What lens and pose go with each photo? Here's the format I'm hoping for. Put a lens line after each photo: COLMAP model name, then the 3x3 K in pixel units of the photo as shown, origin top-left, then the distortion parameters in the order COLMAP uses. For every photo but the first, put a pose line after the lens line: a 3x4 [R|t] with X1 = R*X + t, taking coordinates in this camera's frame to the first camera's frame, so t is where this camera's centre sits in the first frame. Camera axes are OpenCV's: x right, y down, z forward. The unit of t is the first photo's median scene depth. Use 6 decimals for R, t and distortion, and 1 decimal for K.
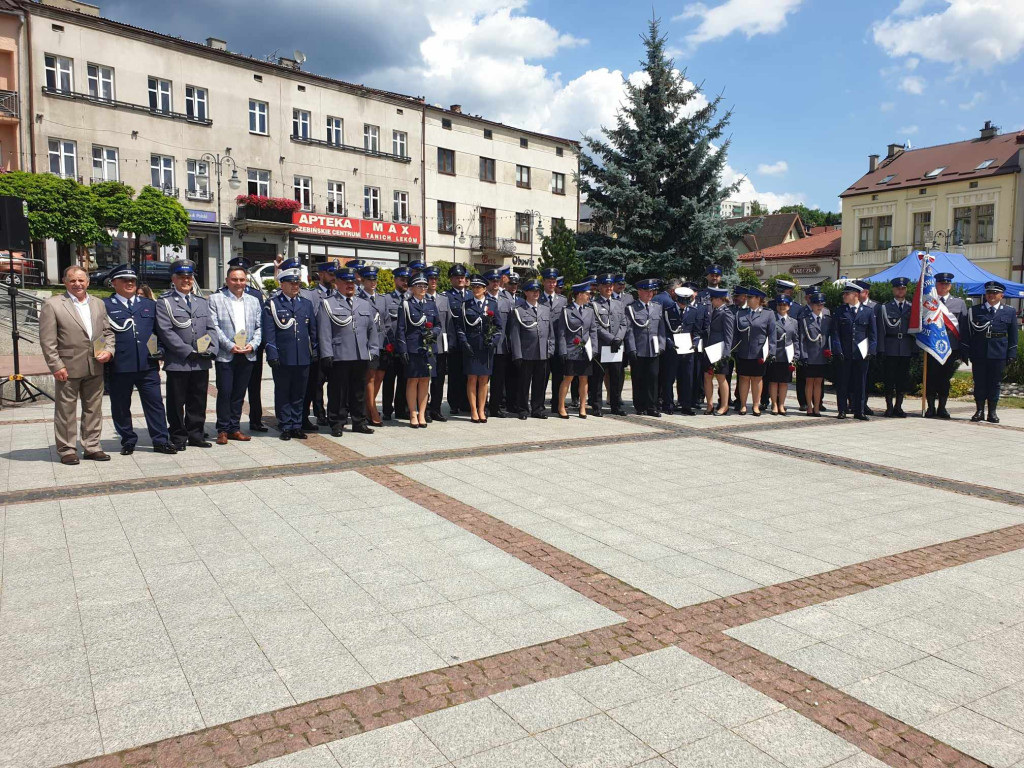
lens RADIAL K [[781.3, 0, 512.0], [0, 781.3, 384.0], [0, 0, 1]] dist [0.000547, 0.012160]
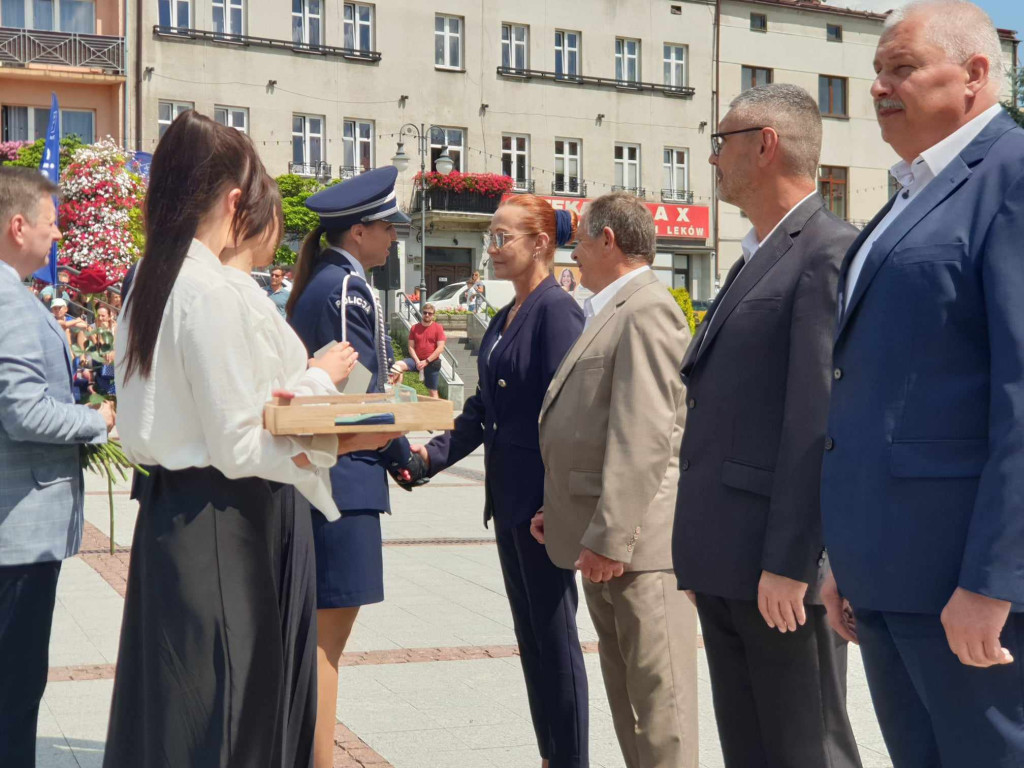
lens RADIAL K [[1850.7, 0, 512.0], [0, 1850.7, 384.0], [0, 0, 1]] dist [0.263671, -1.337775]
pose [[0.978714, -0.005957, -0.205142, 0.019448], [-0.010938, 0.996644, -0.081129, 0.040215], [0.204937, 0.081646, 0.975364, -0.374552]]
